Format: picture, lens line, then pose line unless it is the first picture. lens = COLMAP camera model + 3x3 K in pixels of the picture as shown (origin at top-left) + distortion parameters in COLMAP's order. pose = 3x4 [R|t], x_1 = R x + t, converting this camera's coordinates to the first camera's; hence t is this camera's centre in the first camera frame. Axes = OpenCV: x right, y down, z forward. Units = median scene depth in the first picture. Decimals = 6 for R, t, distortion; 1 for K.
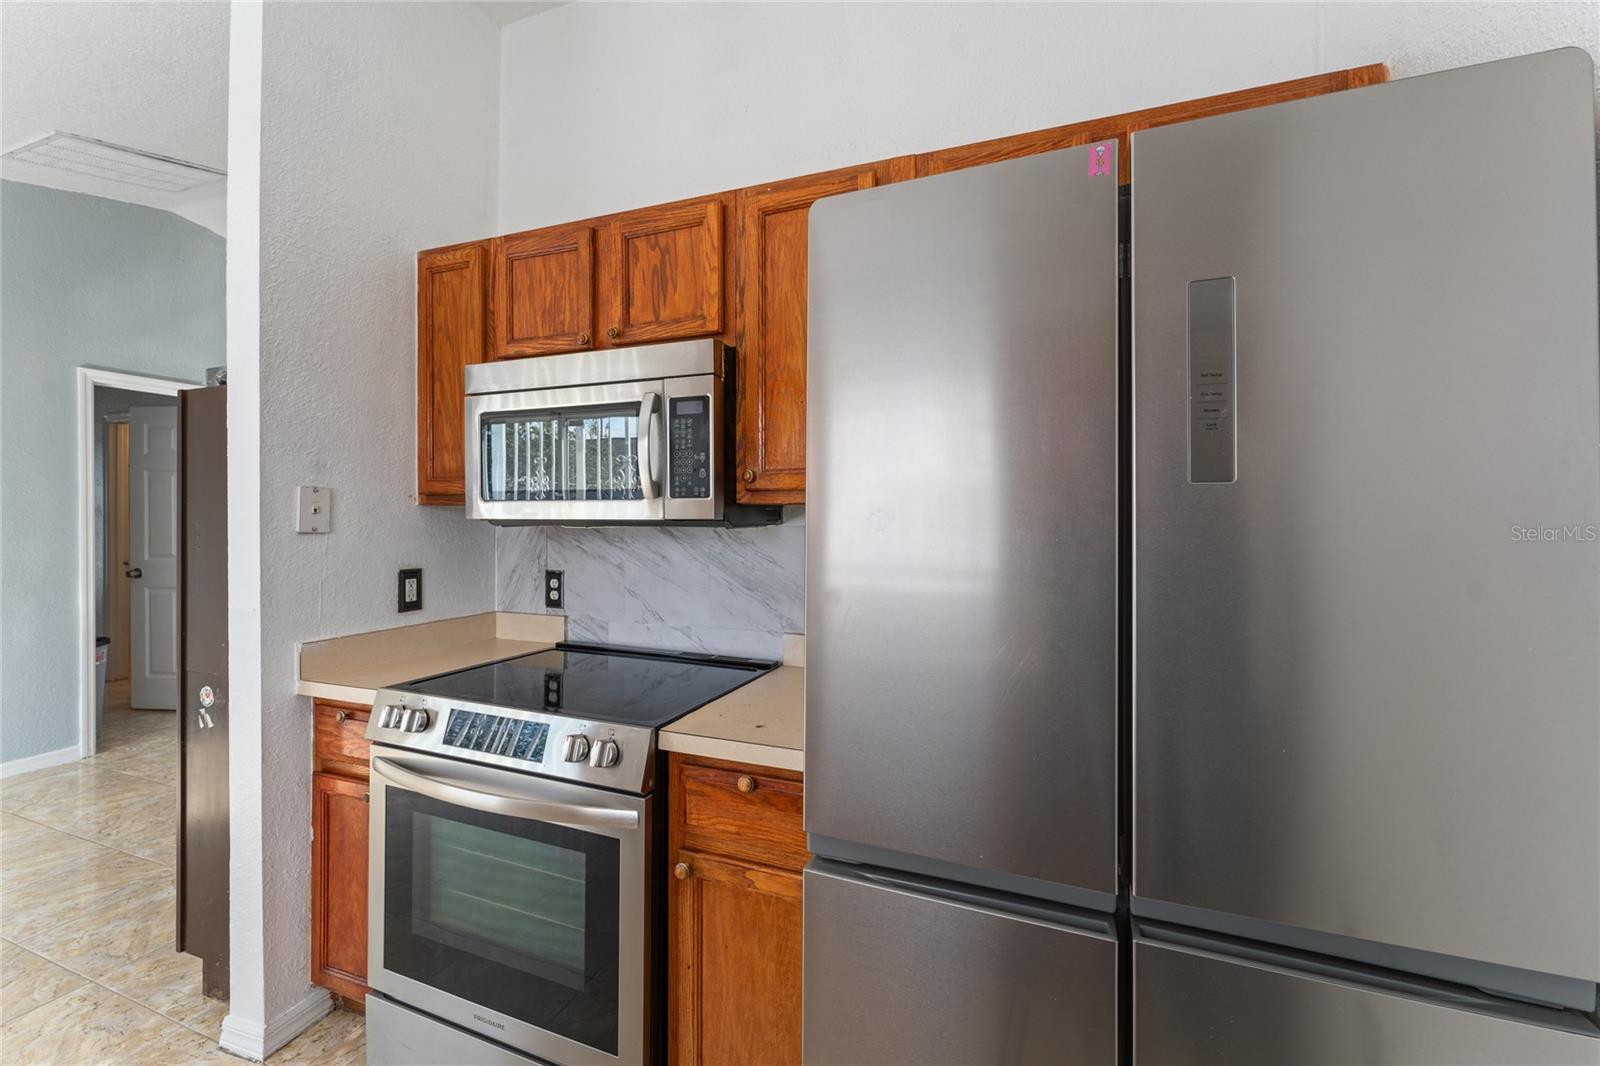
lens RADIAL K [[640.6, 0, 792.6], [0, 640.6, 523.2], [0, 0, 1]] dist [0.000856, 0.000339]
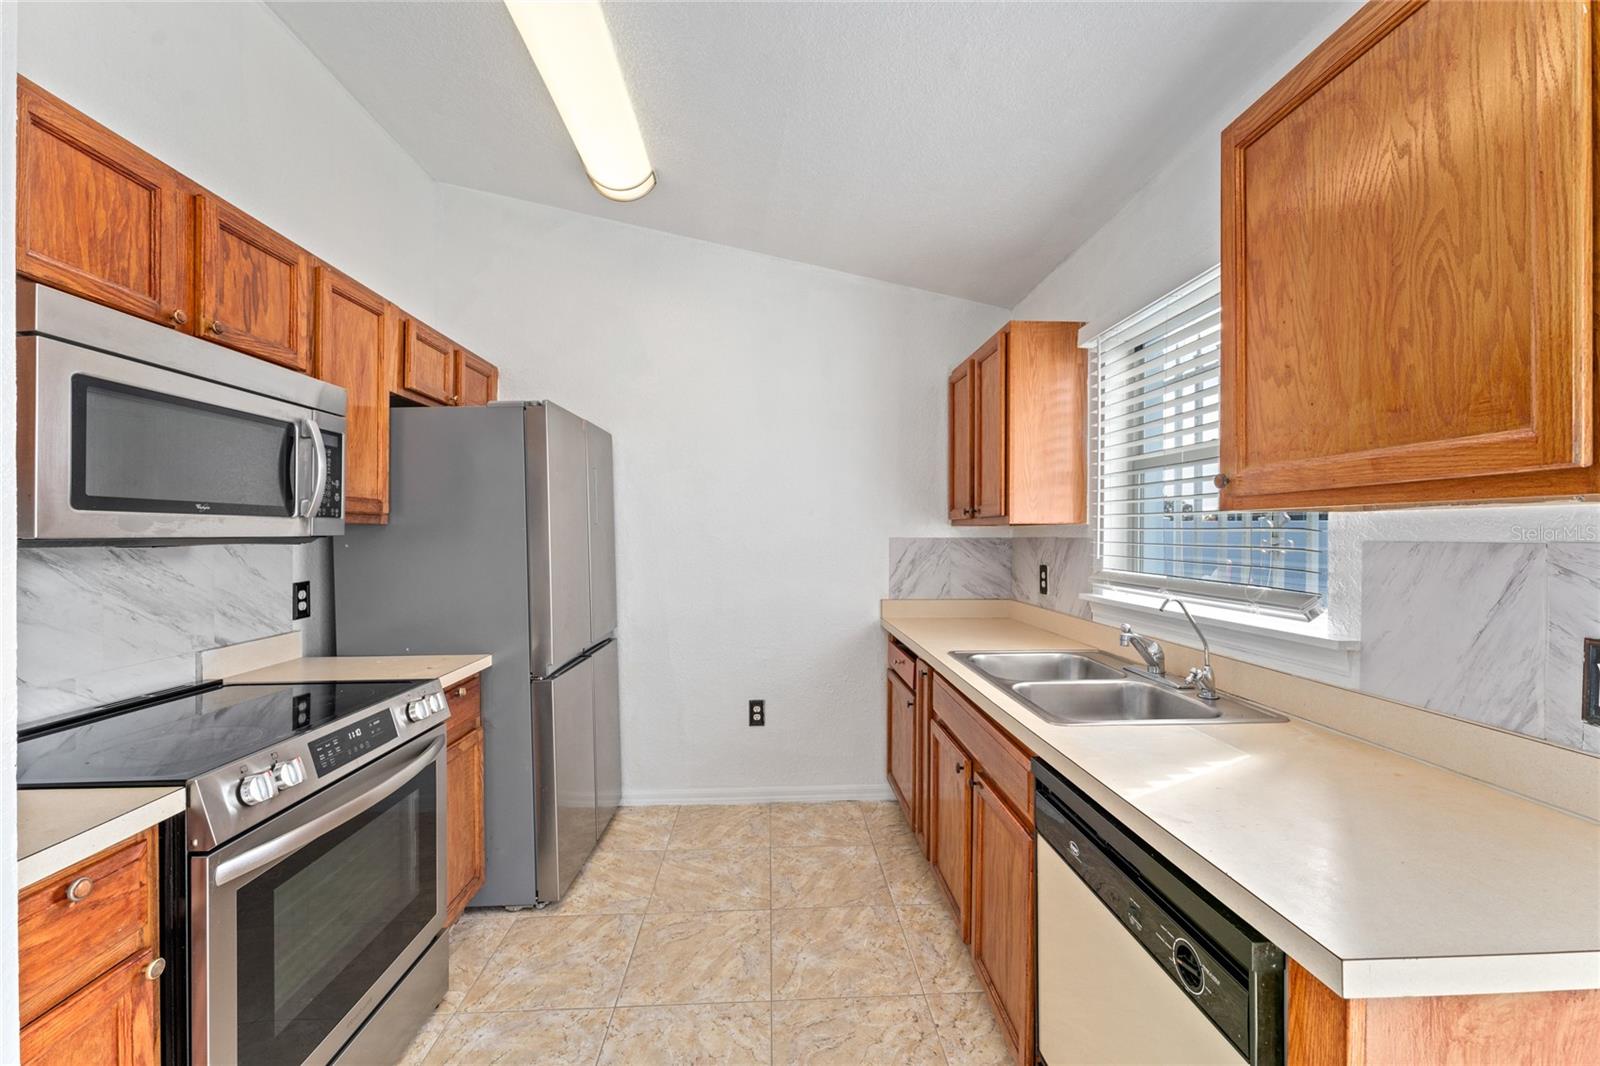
lens RADIAL K [[640.6, 0, 798.4], [0, 640.6, 531.5], [0, 0, 1]] dist [0.000856, 0.000339]
pose [[-0.404960, -0.001765, 0.914333, -1.446833], [0.004013, 0.999985, 0.003707, -0.013739], [-0.914326, 0.005171, -0.404947, 0.632501]]
